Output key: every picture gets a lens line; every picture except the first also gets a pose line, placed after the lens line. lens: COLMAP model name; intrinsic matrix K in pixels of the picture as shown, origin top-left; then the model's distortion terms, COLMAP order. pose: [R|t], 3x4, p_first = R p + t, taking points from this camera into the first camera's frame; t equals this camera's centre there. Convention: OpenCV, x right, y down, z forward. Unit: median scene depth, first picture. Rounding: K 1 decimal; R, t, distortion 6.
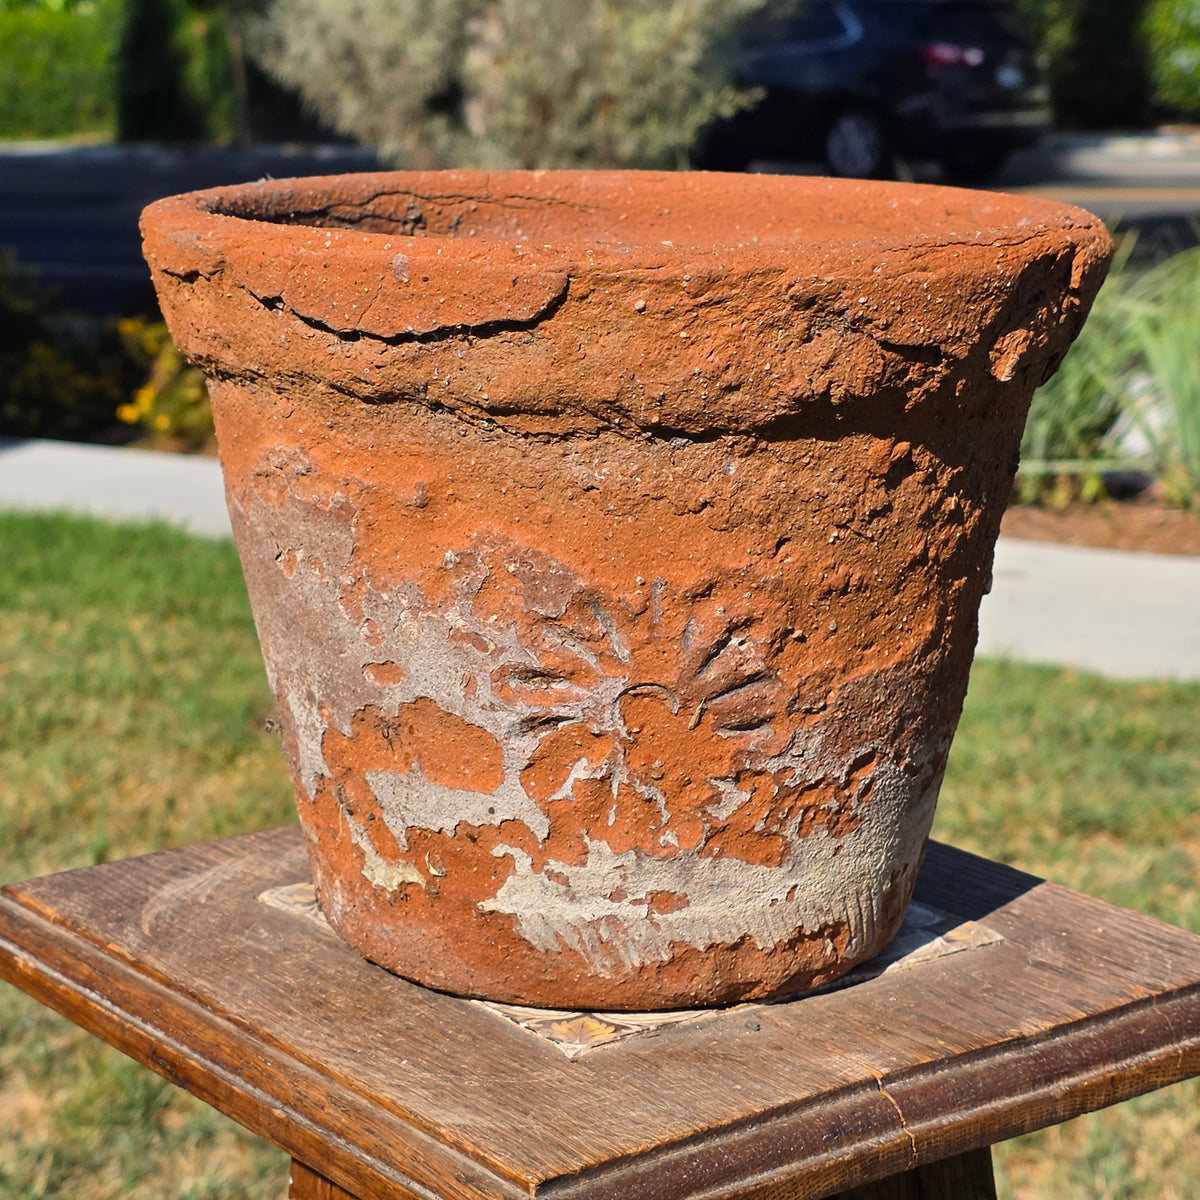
lens RADIAL K [[2828.7, 0, 553.6], [0, 2828.7, 566.6], [0, 0, 1]] dist [0.123409, 0.000000]
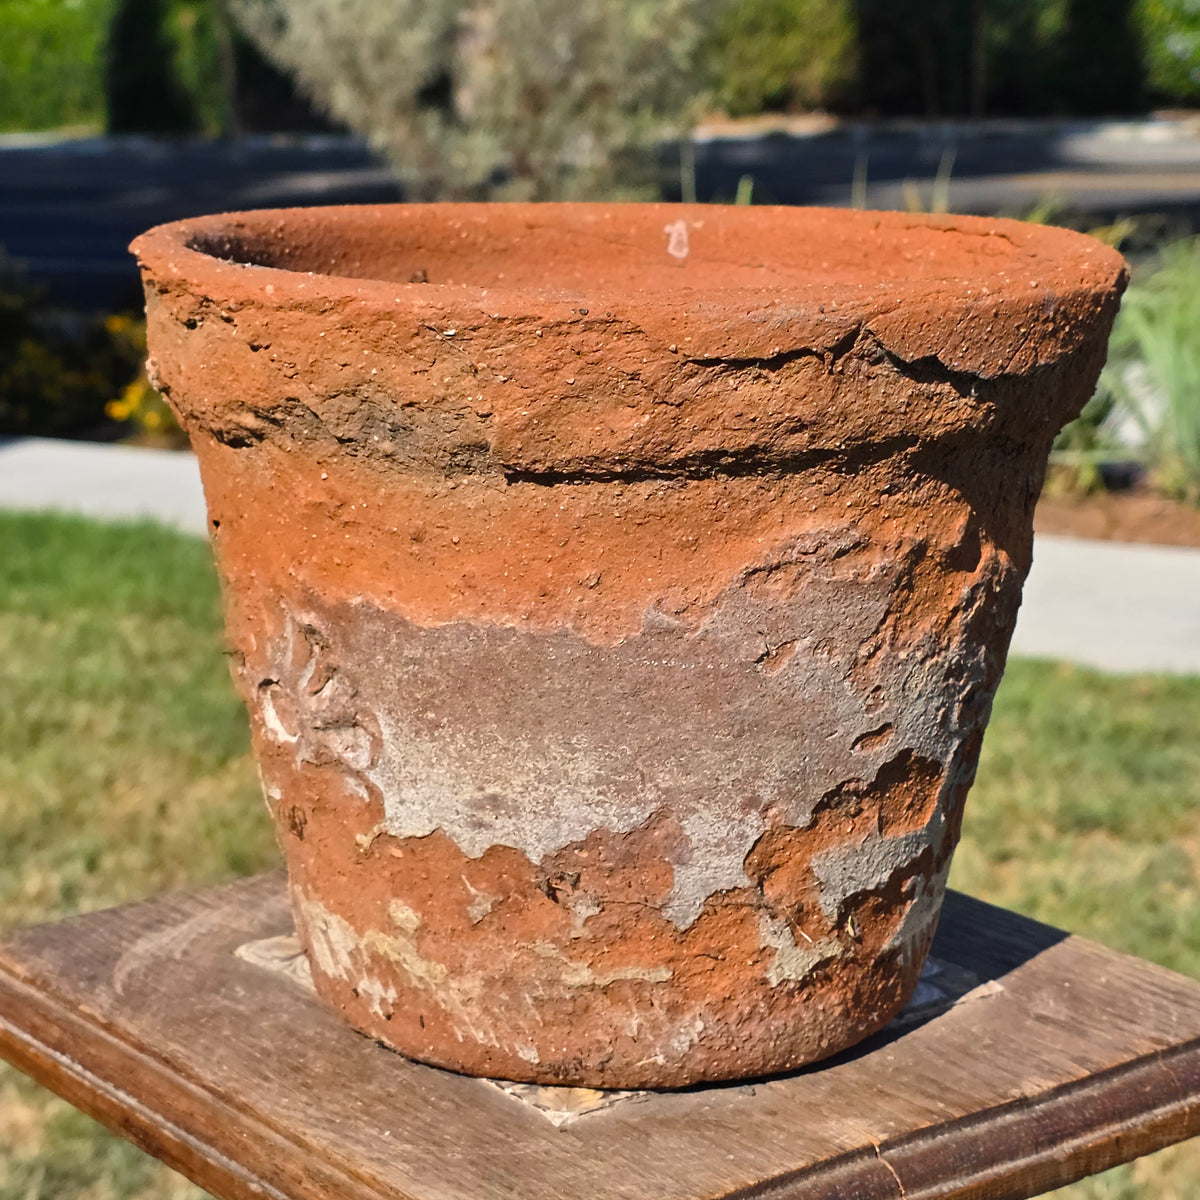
lens RADIAL K [[2828.7, 0, 569.6], [0, 2828.7, 585.0], [0, 0, 1]] dist [0.123409, 0.000000]
pose [[0.999943, -0.007802, 0.007228, 0.004726], [0.007722, 0.999909, 0.011017, -0.022121], [-0.007313, -0.010961, 0.999913, 0.037306]]
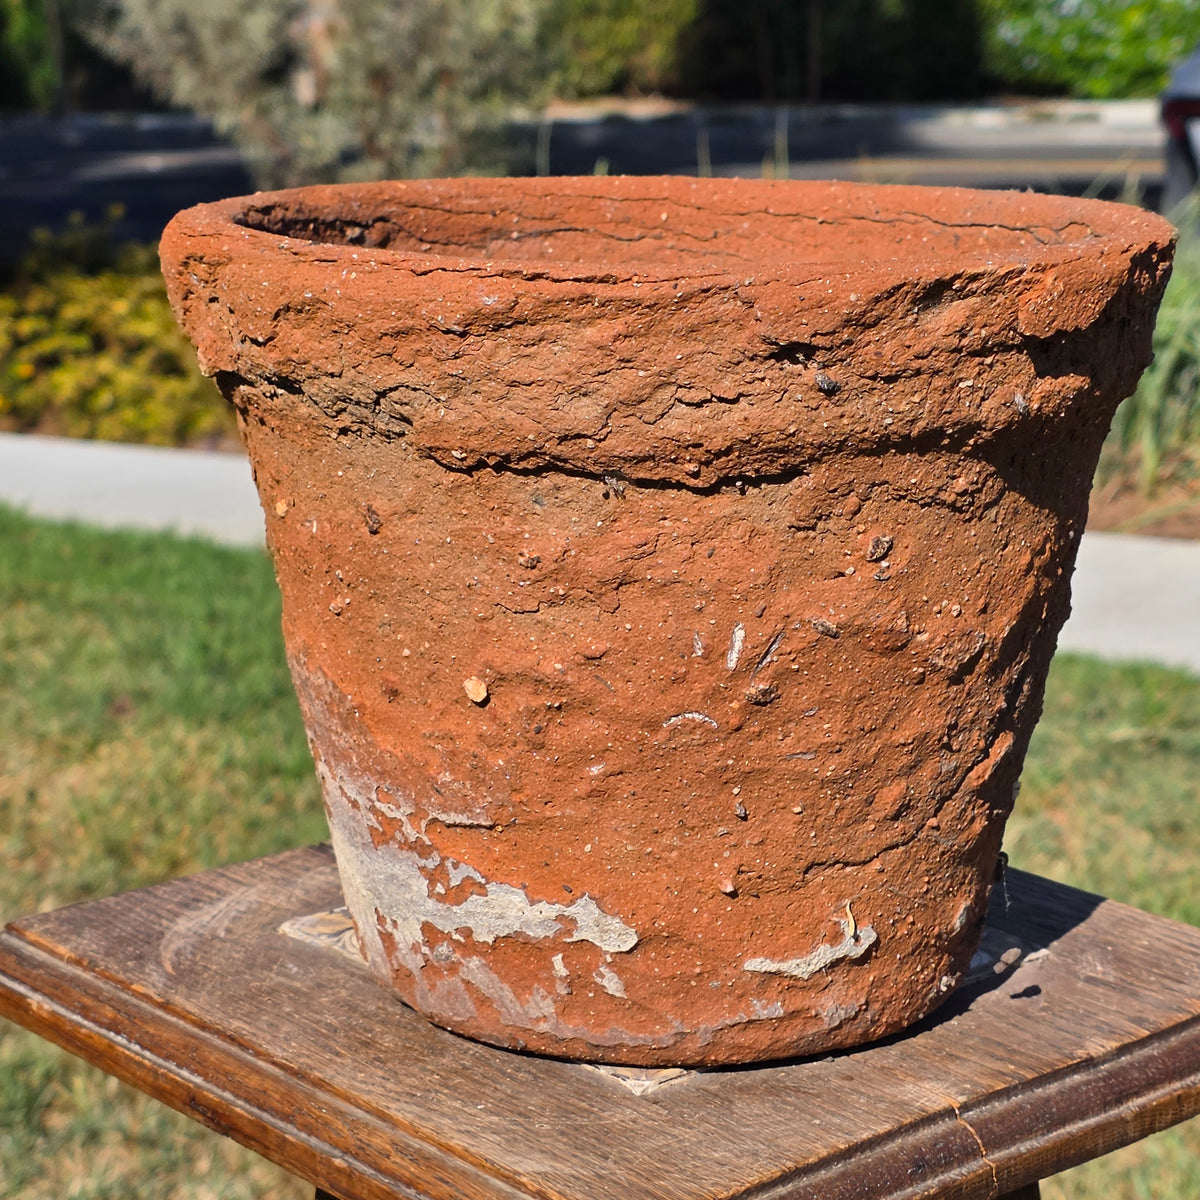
lens RADIAL K [[2828.7, 0, 603.5], [0, 2828.7, 571.3], [0, 0, 1]] dist [0.123409, 0.000000]
pose [[0.996619, -0.015138, 0.080760, -0.083758], [0.014133, 0.999816, 0.012995, -0.018623], [-0.080942, -0.011810, 0.996649, 0.039913]]
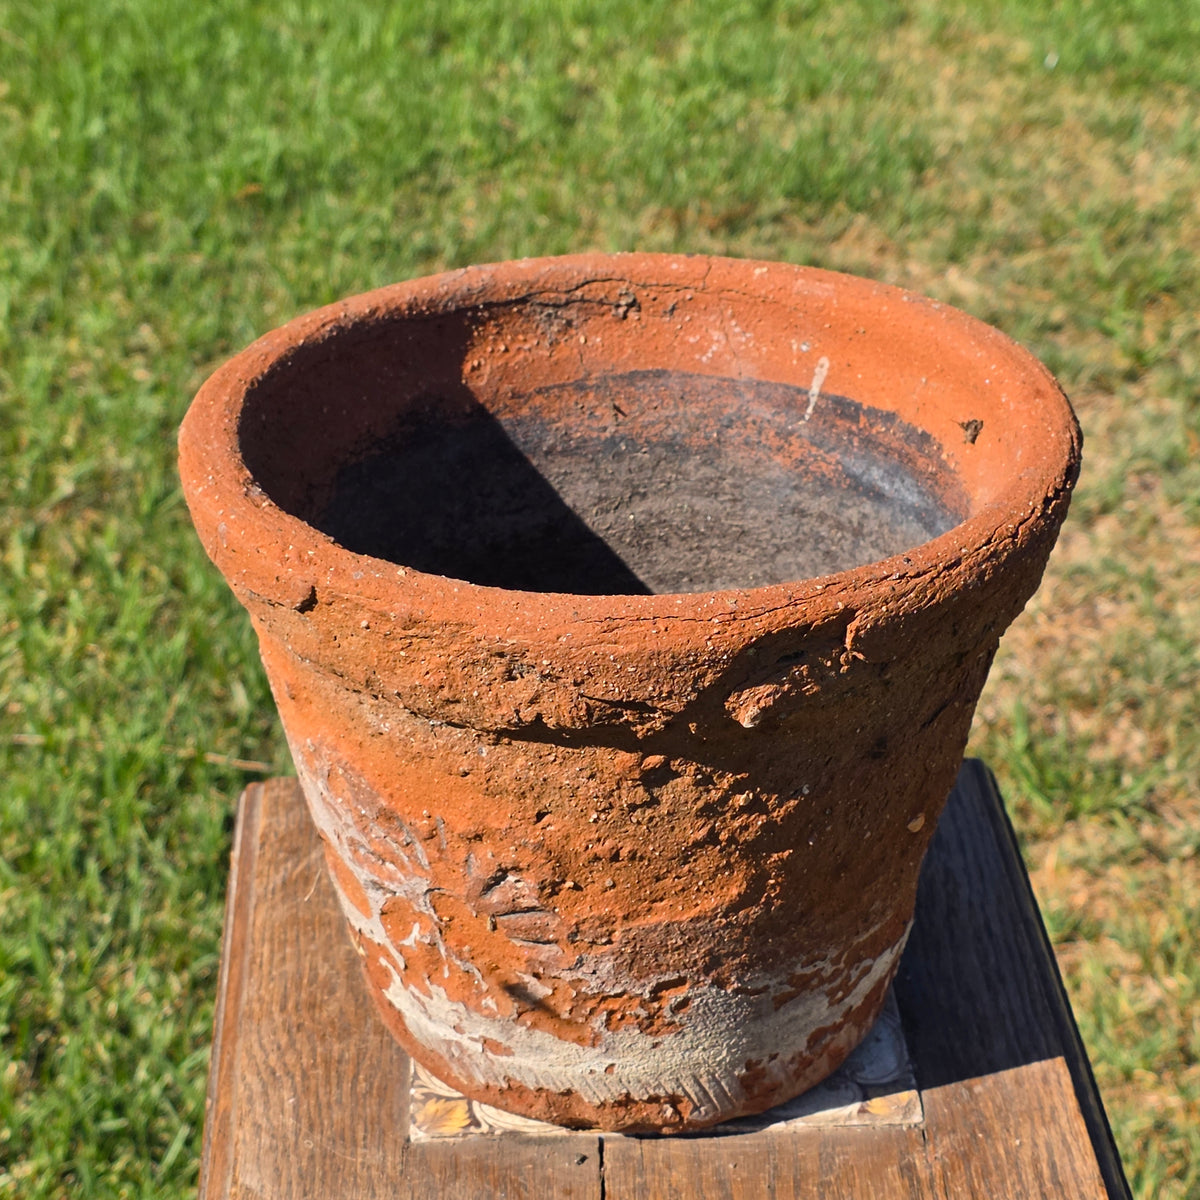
lens RADIAL K [[2828.7, 0, 595.6], [0, 2828.7, 484.9], [0, 0, 1]] dist [0.123409, 0.000000]
pose [[0.823087, 0.233974, -0.517479, 0.512579], [-0.095287, 0.955168, 0.280312, -0.355451], [0.559865, -0.181412, 0.808481, 0.104693]]
